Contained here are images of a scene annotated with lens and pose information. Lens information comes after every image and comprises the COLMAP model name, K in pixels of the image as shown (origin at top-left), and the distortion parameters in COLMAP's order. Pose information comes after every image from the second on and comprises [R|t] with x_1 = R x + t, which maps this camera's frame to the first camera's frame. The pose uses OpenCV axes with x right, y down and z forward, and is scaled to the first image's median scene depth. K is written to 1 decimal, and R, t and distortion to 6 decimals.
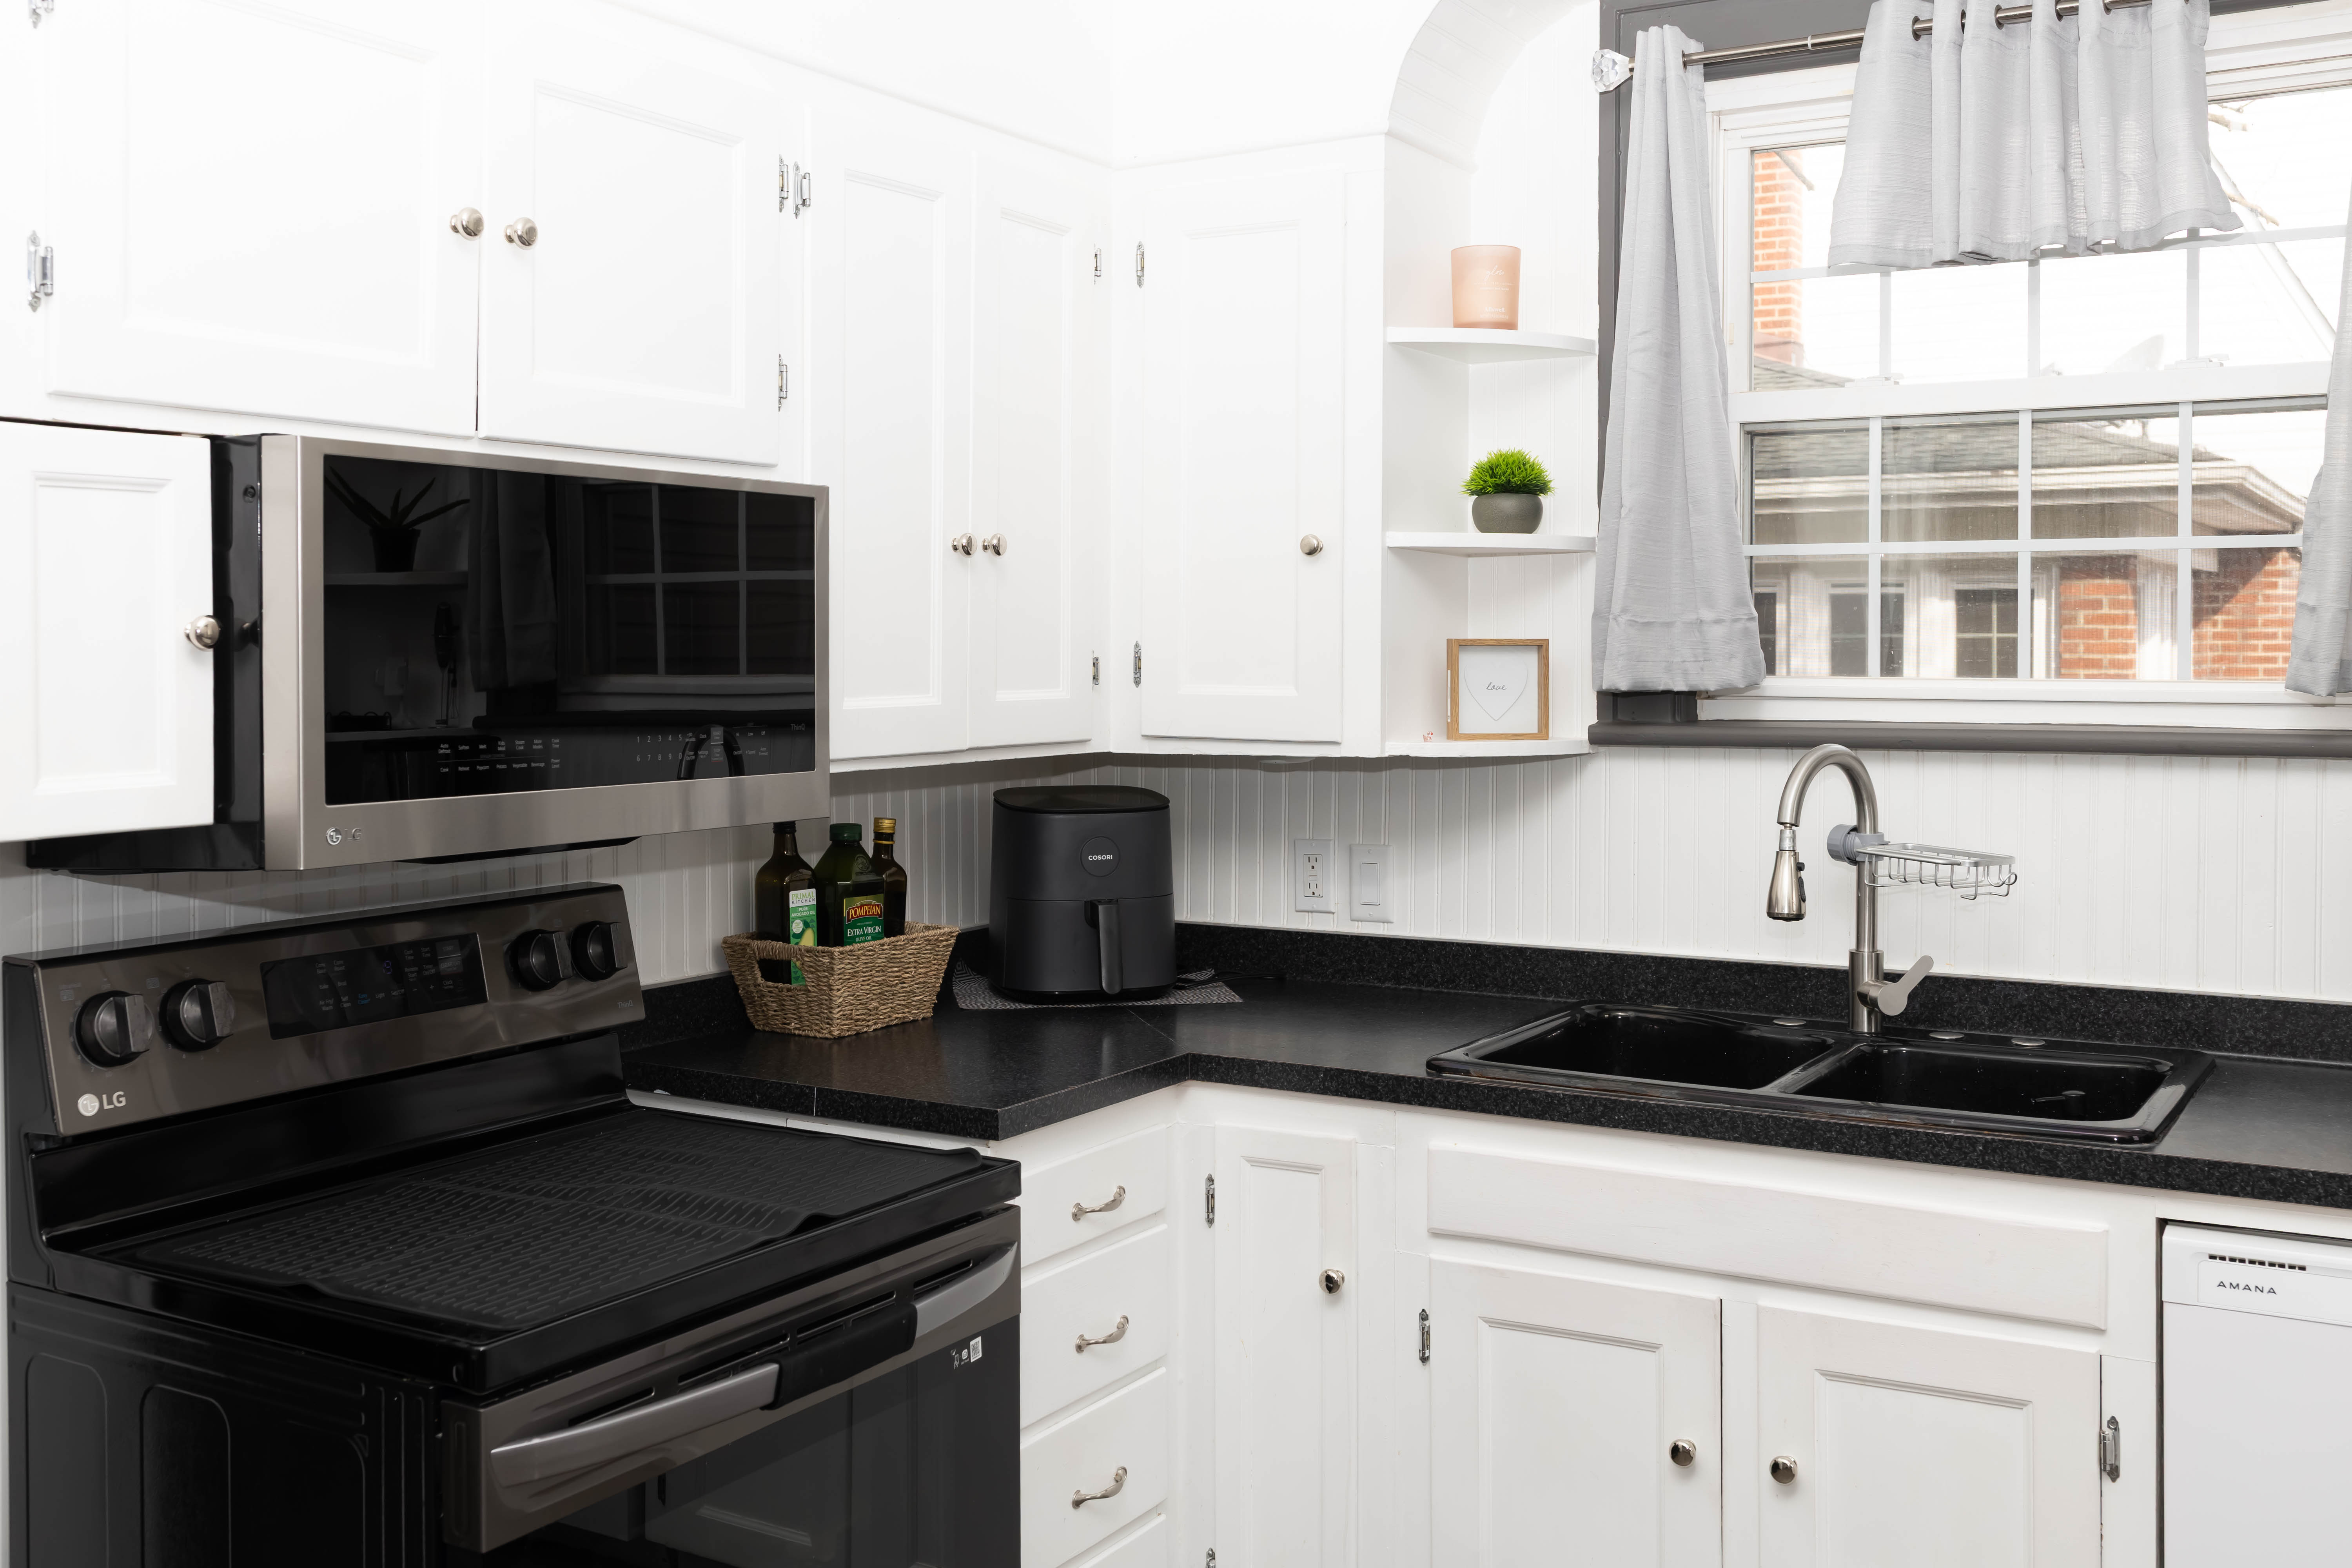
lens RADIAL K [[2251.0, 0, 1177.9], [0, 2251.0, 665.9], [0, 0, 1]] dist [0.010707, -0.005682]
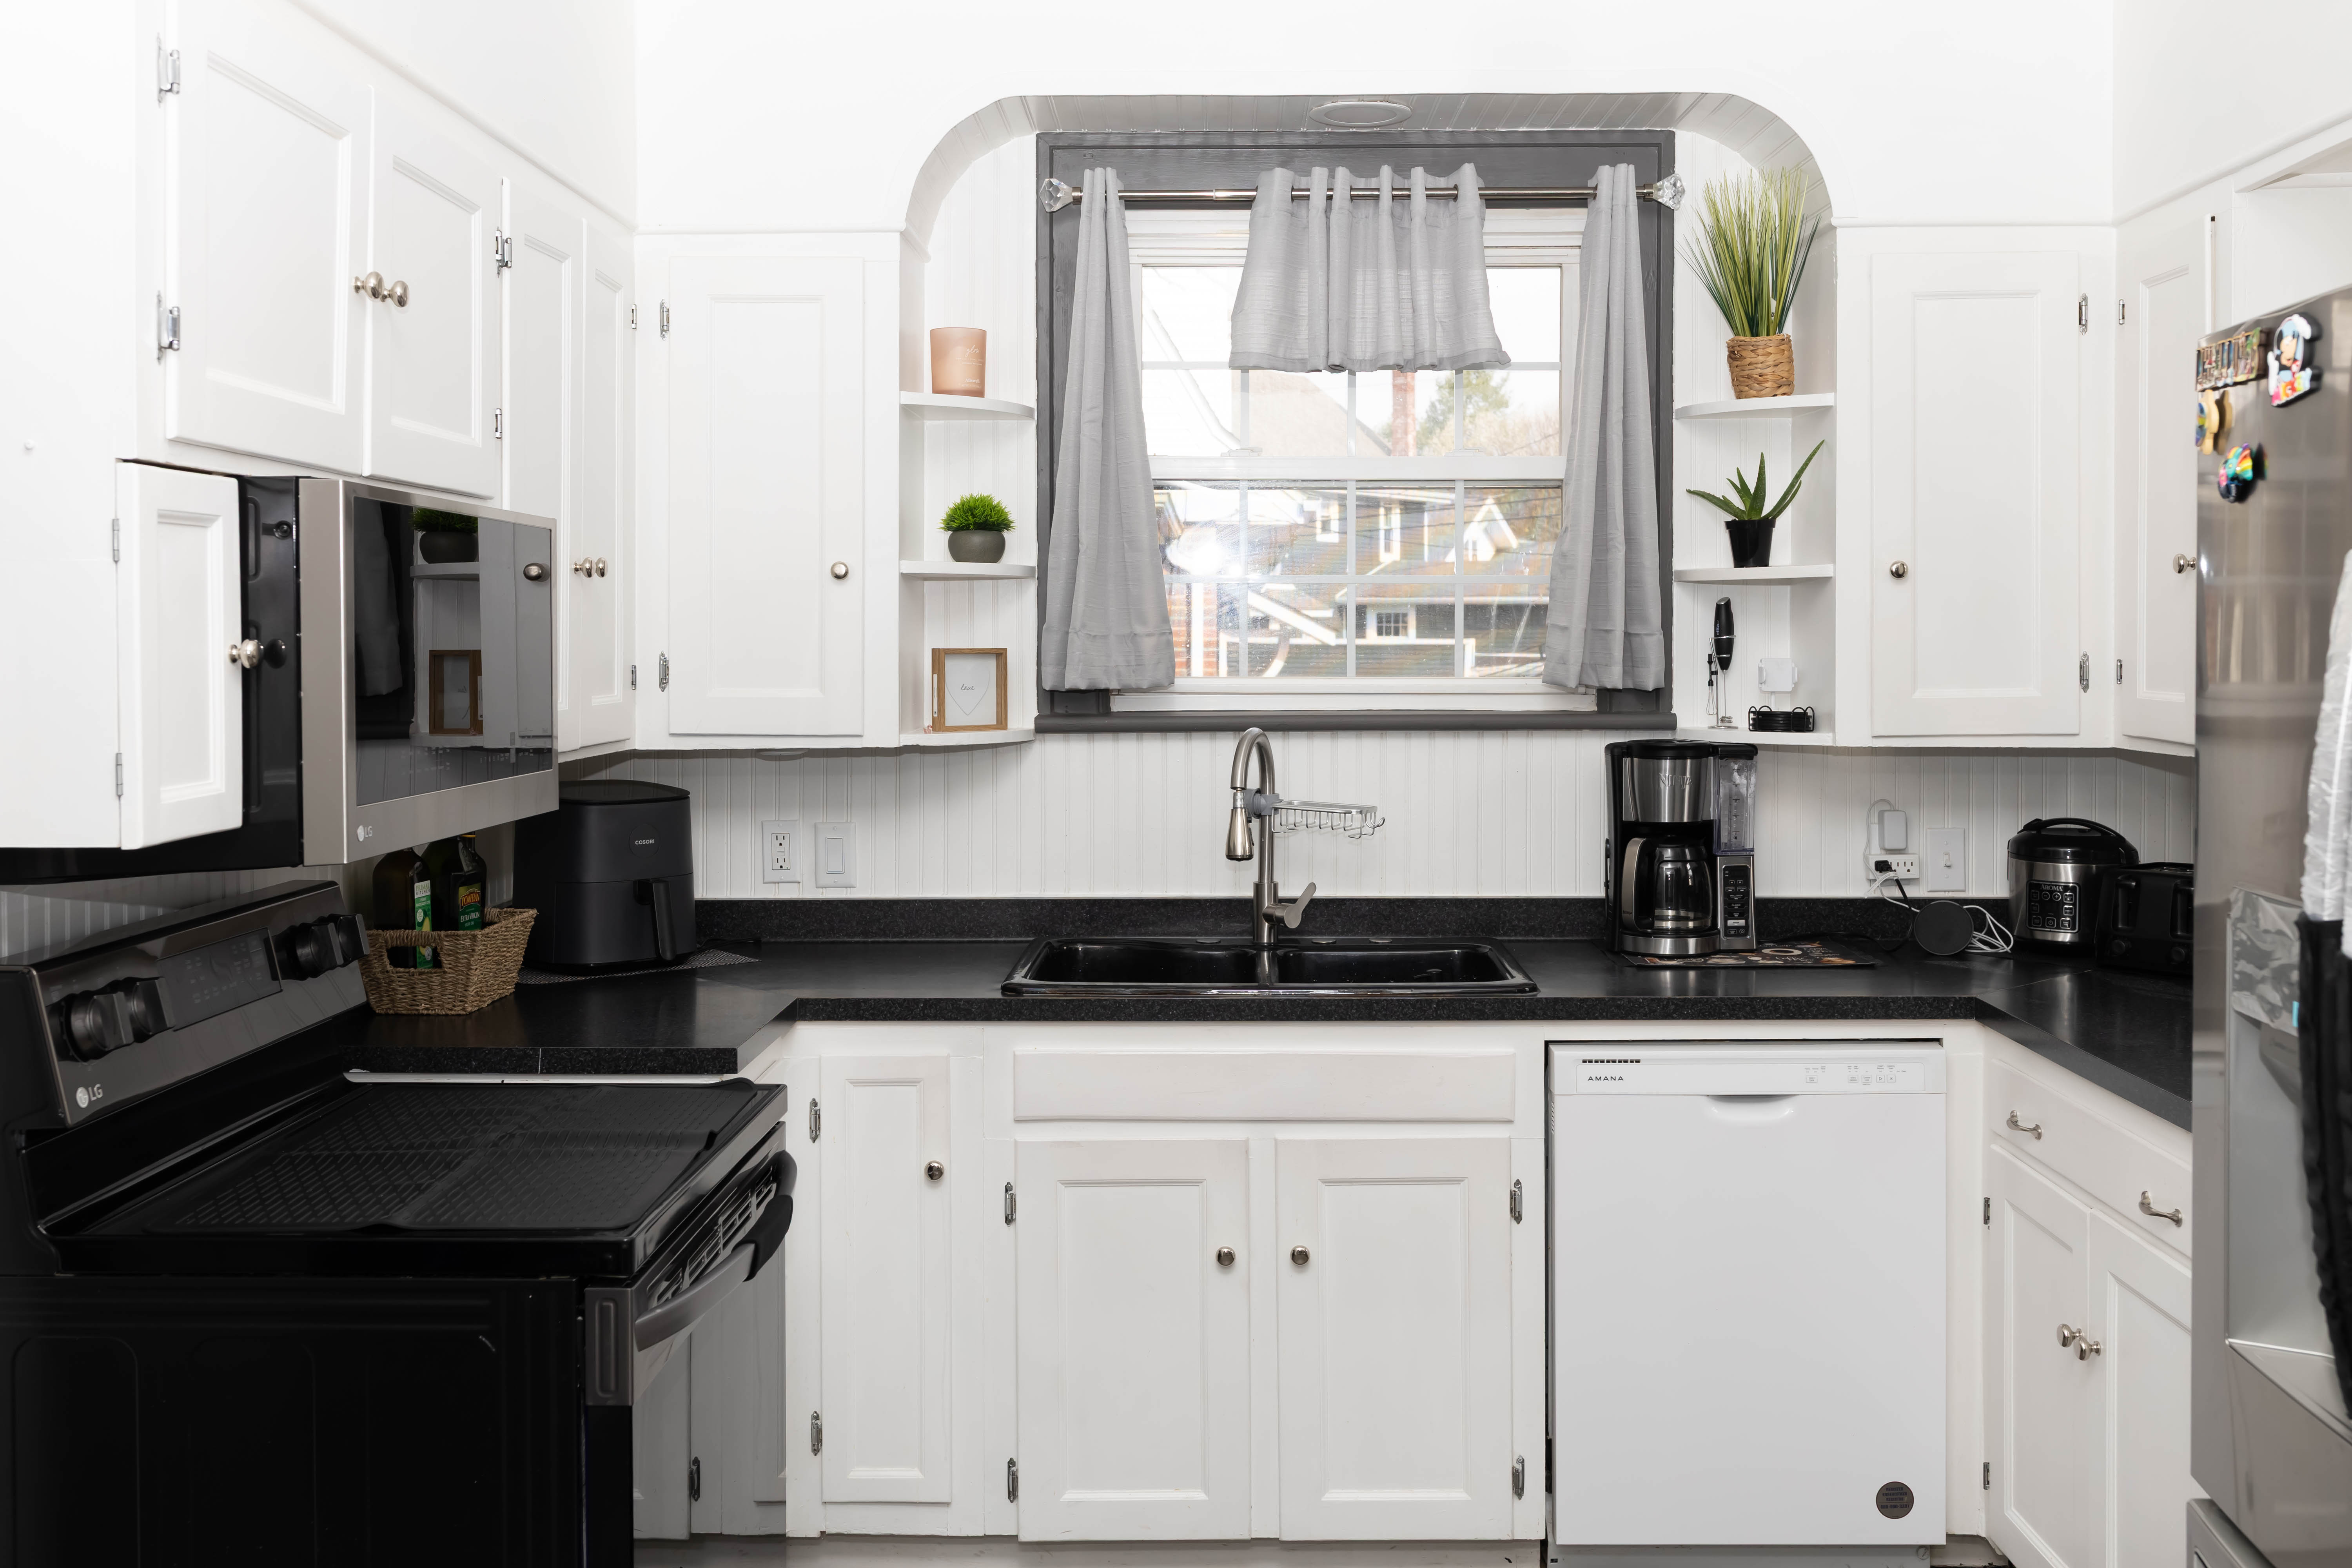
lens RADIAL K [[2251.0, 0, 1177.9], [0, 2251.0, 665.9], [0, 0, 1]] dist [0.010707, -0.005682]
pose [[0.866237, -0.006749, 0.499588, -0.389039], [0.005212, 0.999976, 0.004470, -0.007725], [-0.499606, -0.001268, 0.866252, -0.124435]]
